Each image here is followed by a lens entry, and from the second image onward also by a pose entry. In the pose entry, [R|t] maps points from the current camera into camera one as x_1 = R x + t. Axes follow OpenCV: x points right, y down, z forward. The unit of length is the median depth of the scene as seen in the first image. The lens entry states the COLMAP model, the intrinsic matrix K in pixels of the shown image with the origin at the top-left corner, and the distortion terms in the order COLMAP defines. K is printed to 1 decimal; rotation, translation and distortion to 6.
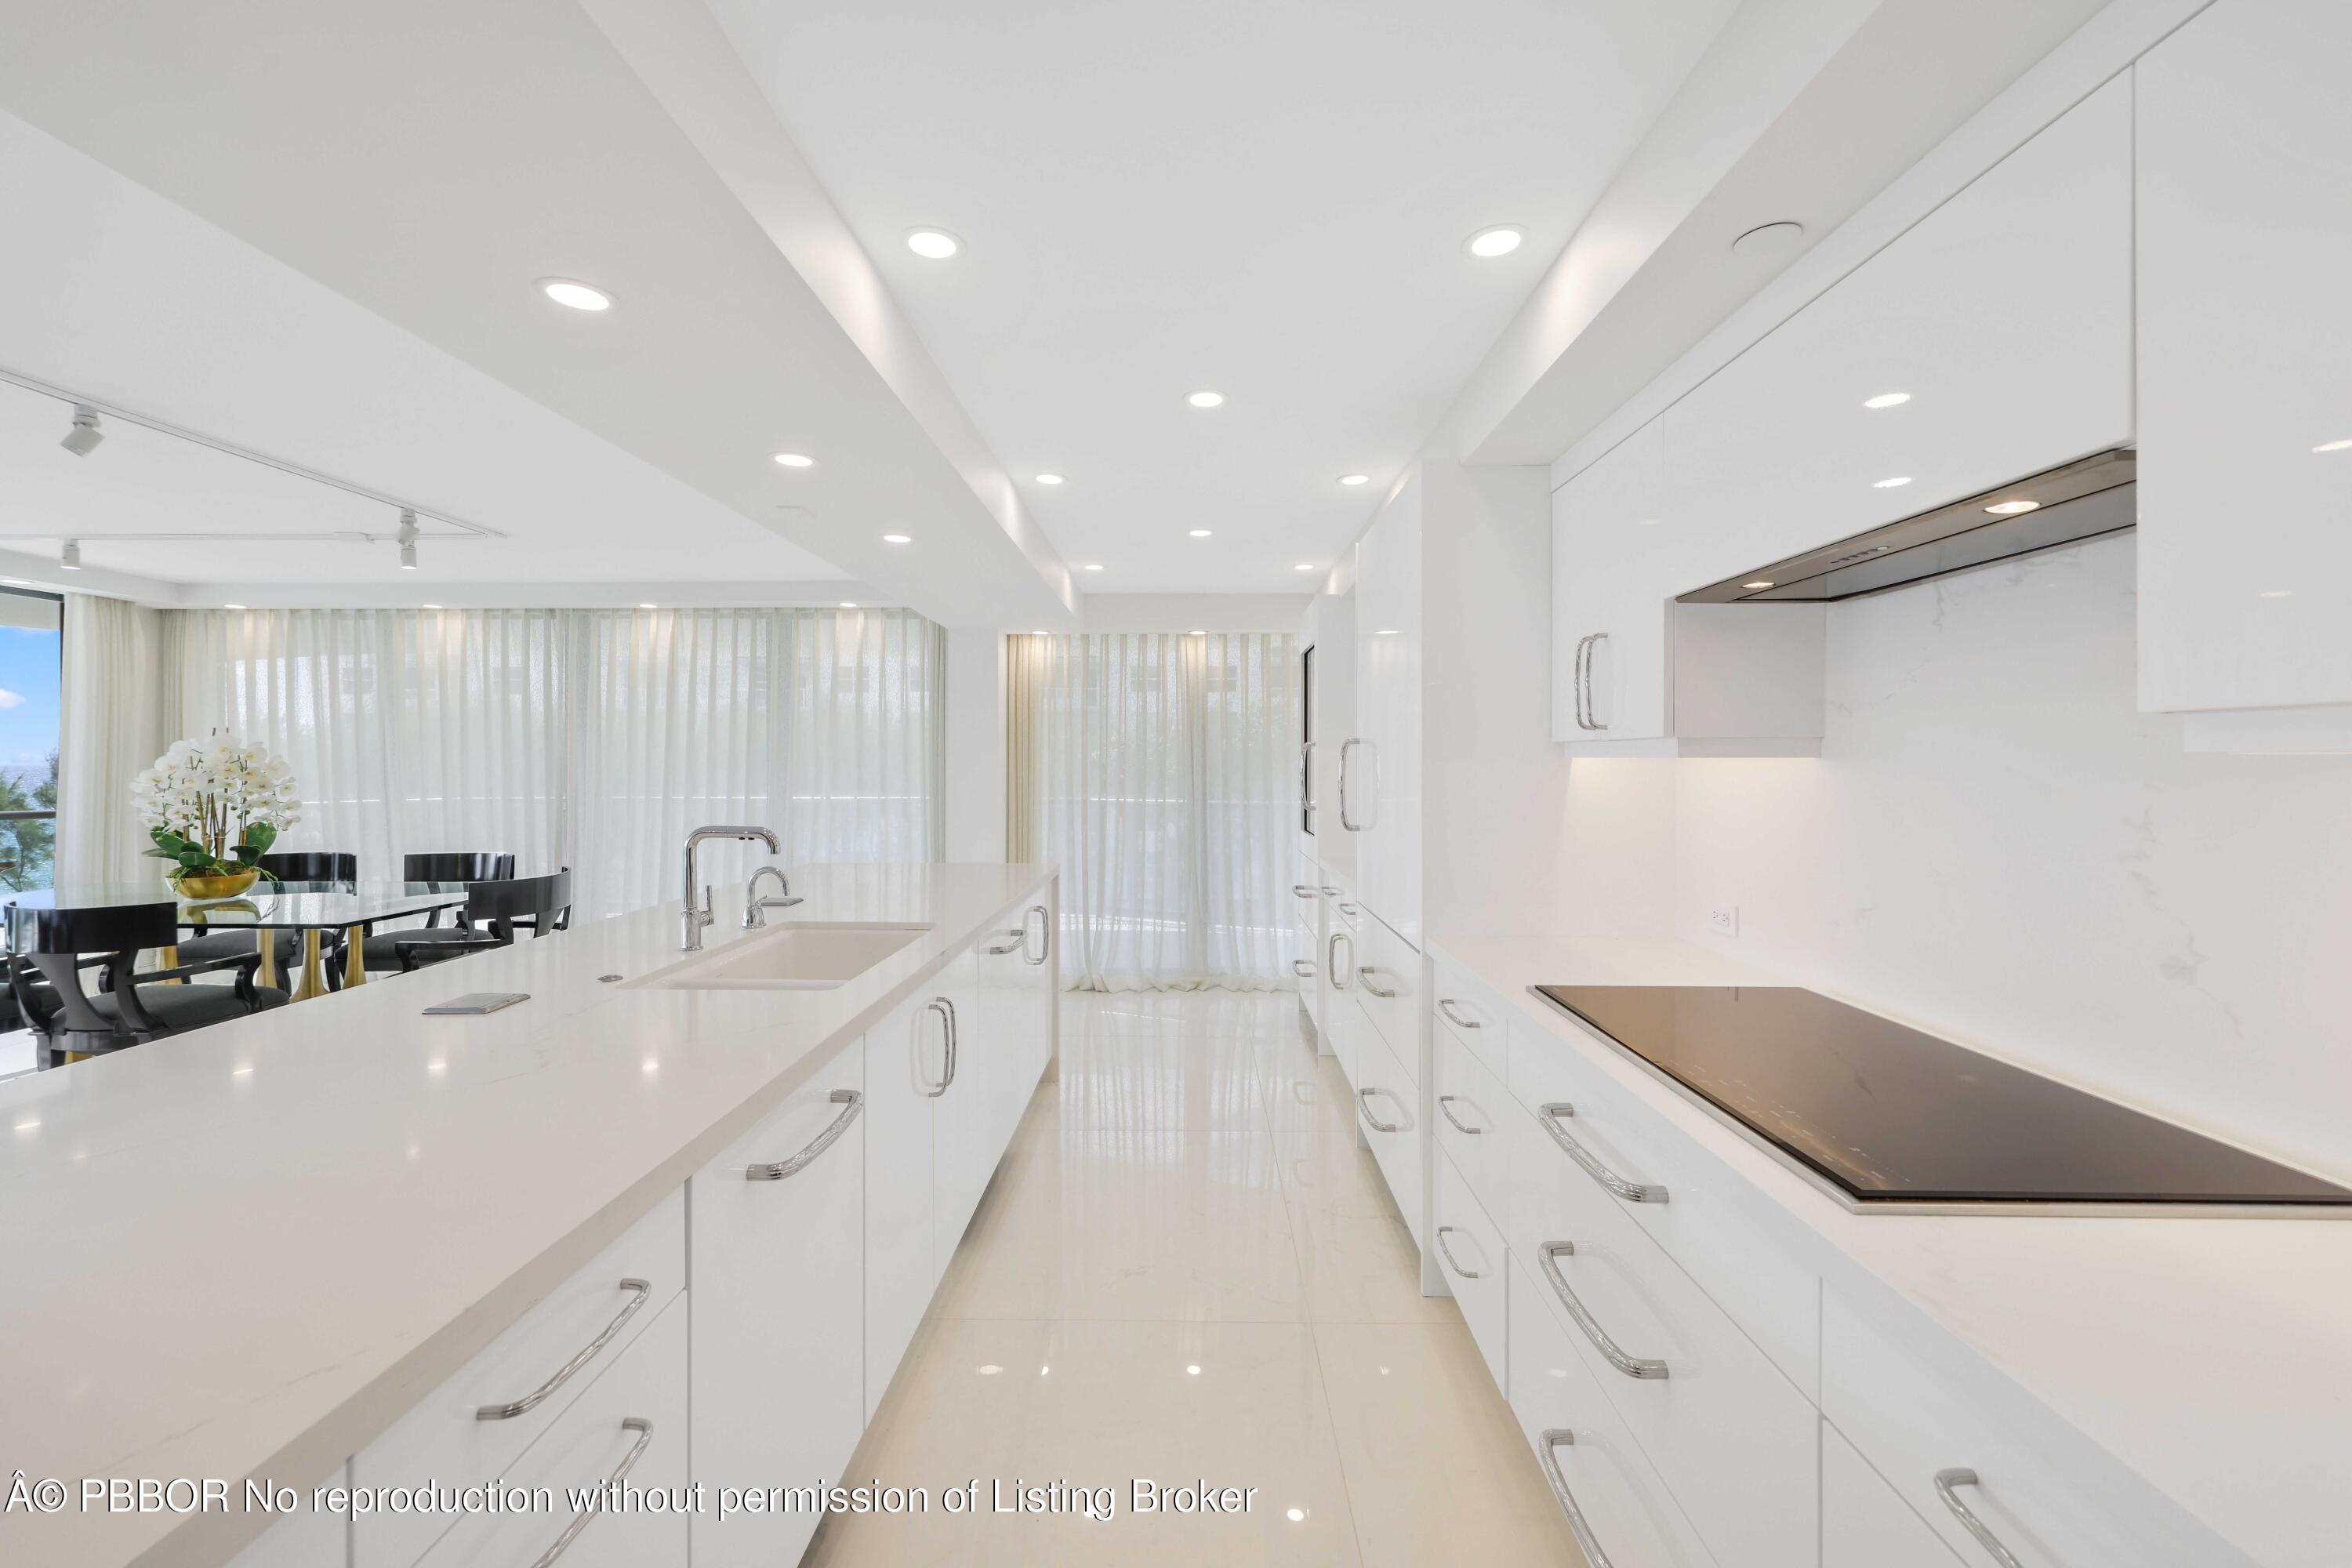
lens RADIAL K [[952.6, 0, 1175.6], [0, 952.6, 766.6], [0, 0, 1]] dist [0.007688, 0.000243]
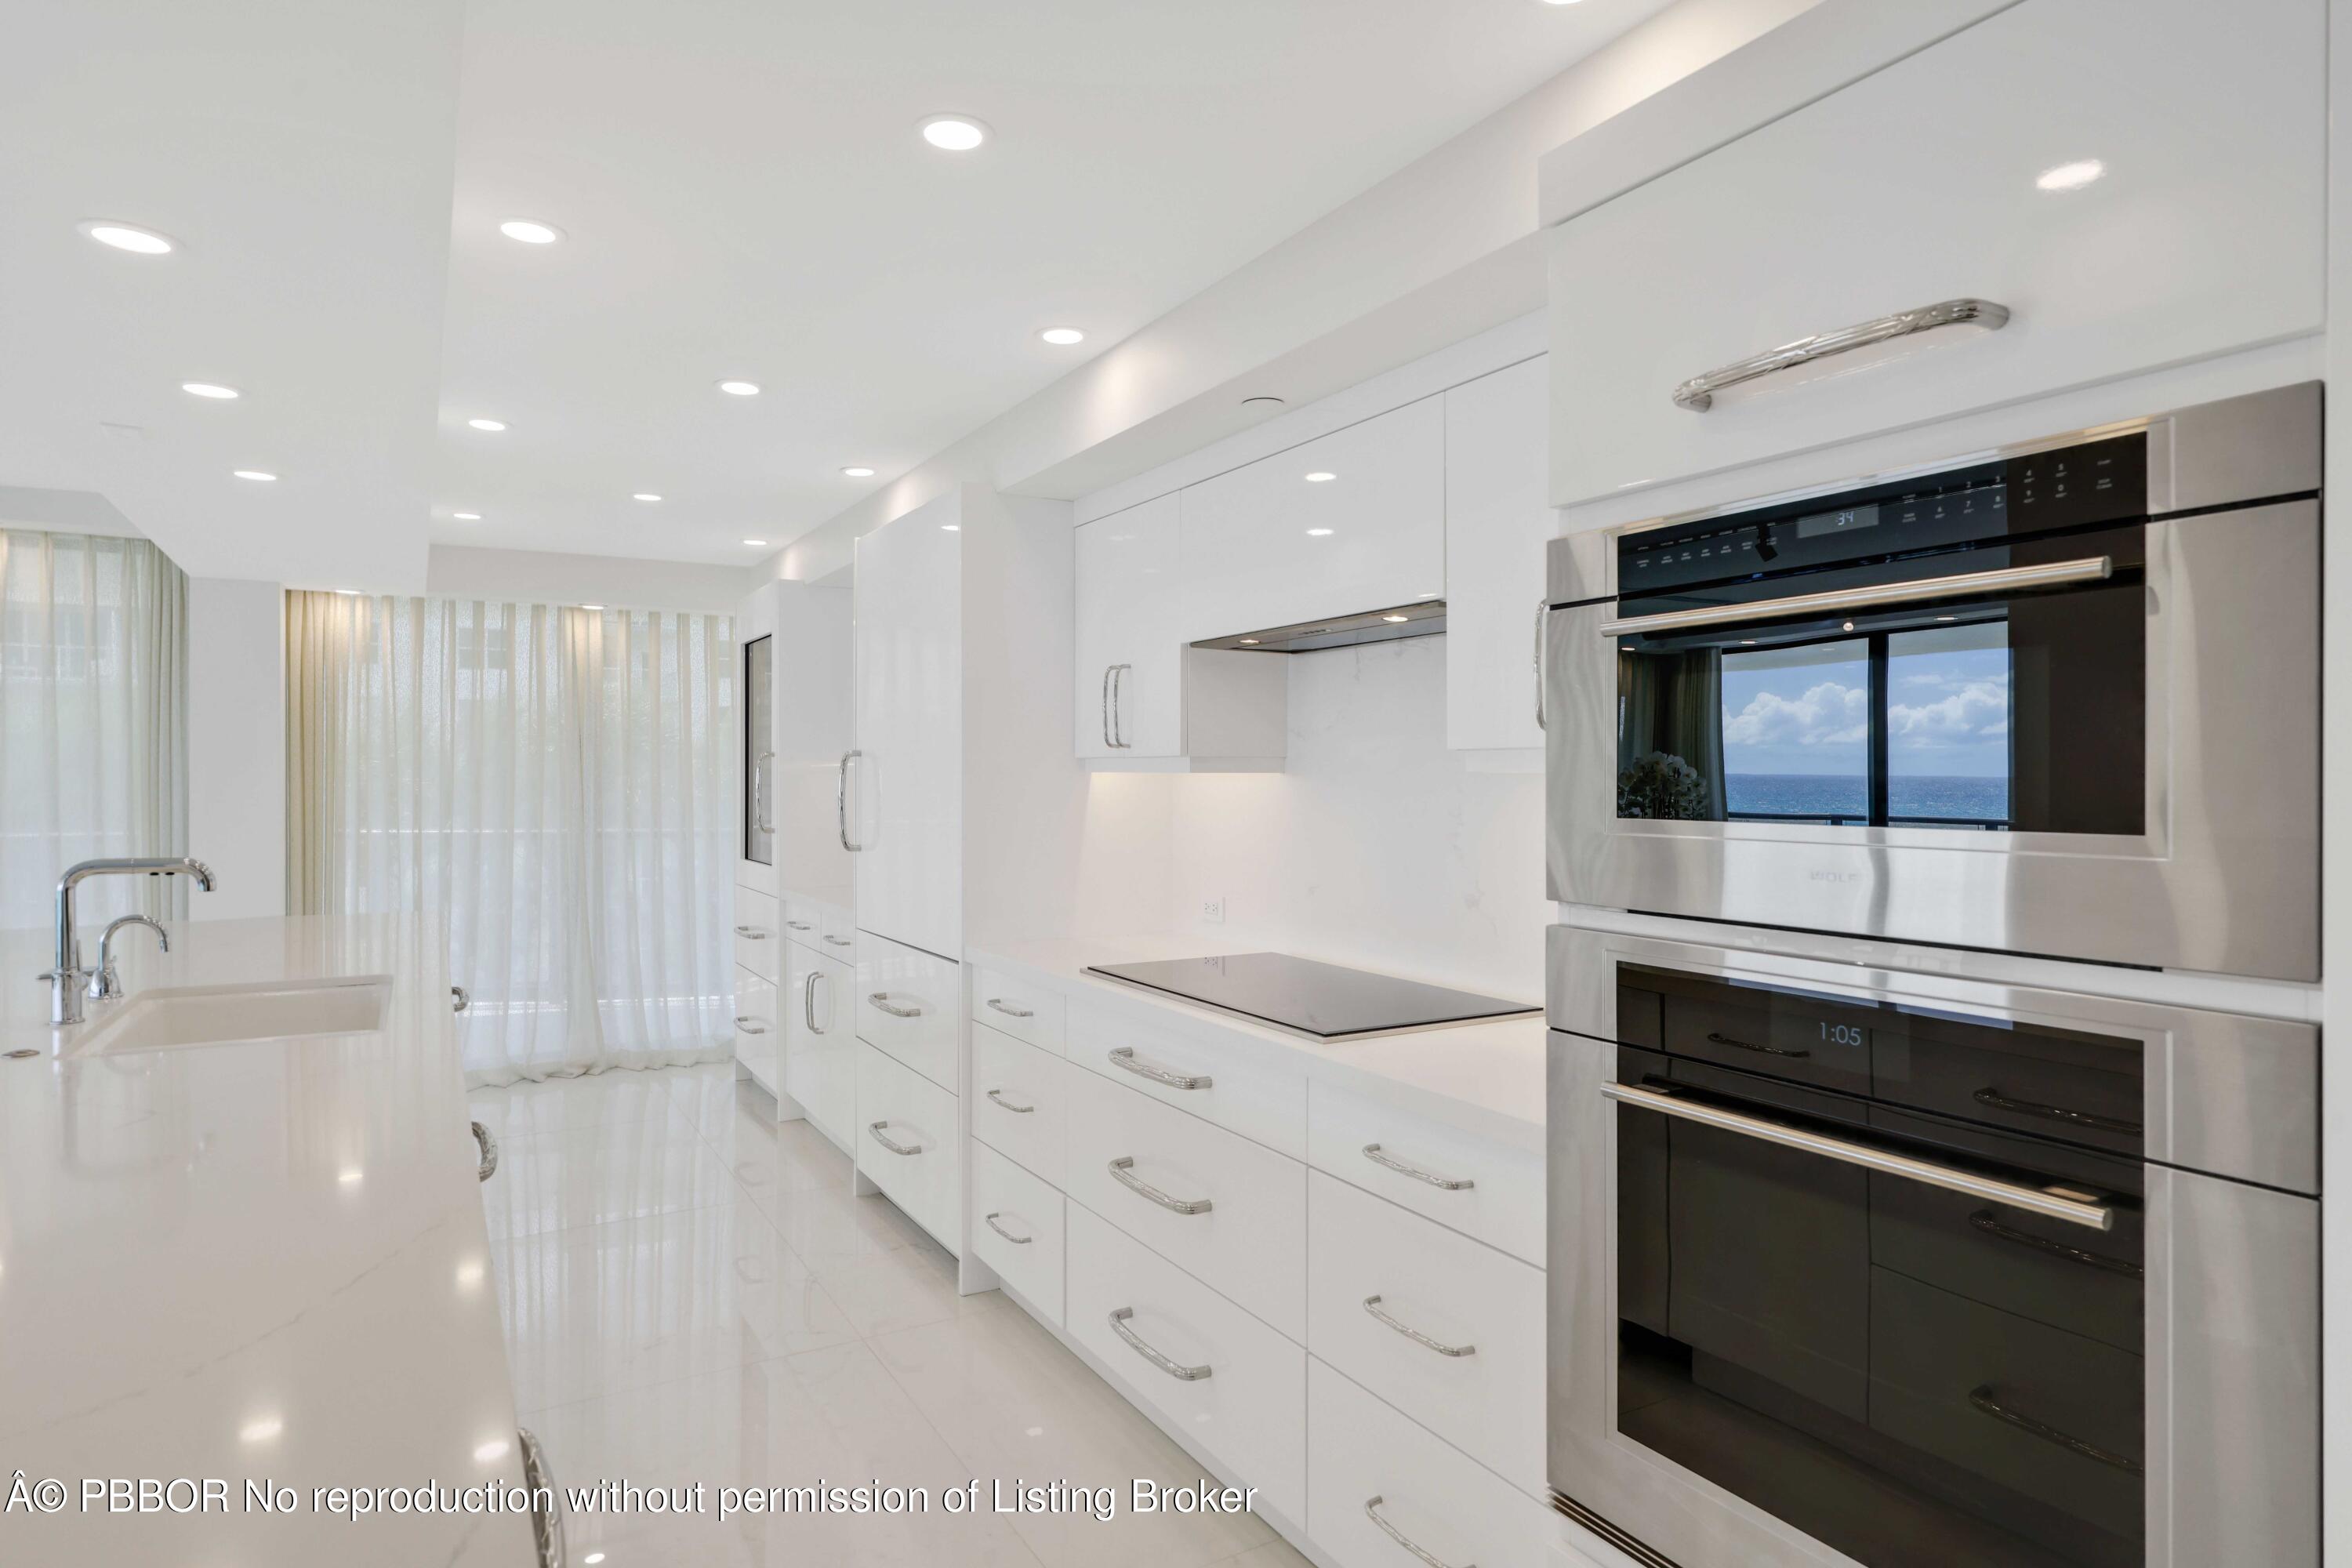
lens RADIAL K [[1311.2, 0, 1176.0], [0, 1311.2, 778.3], [0, 0, 1]] dist [0.002064, 0.000057]
pose [[0.855407, -0.000761, 0.517956, -0.289264], [0.002166, 0.999995, -0.002109, 0.000839], [-0.517952, 0.002926, 0.855405, -0.343766]]
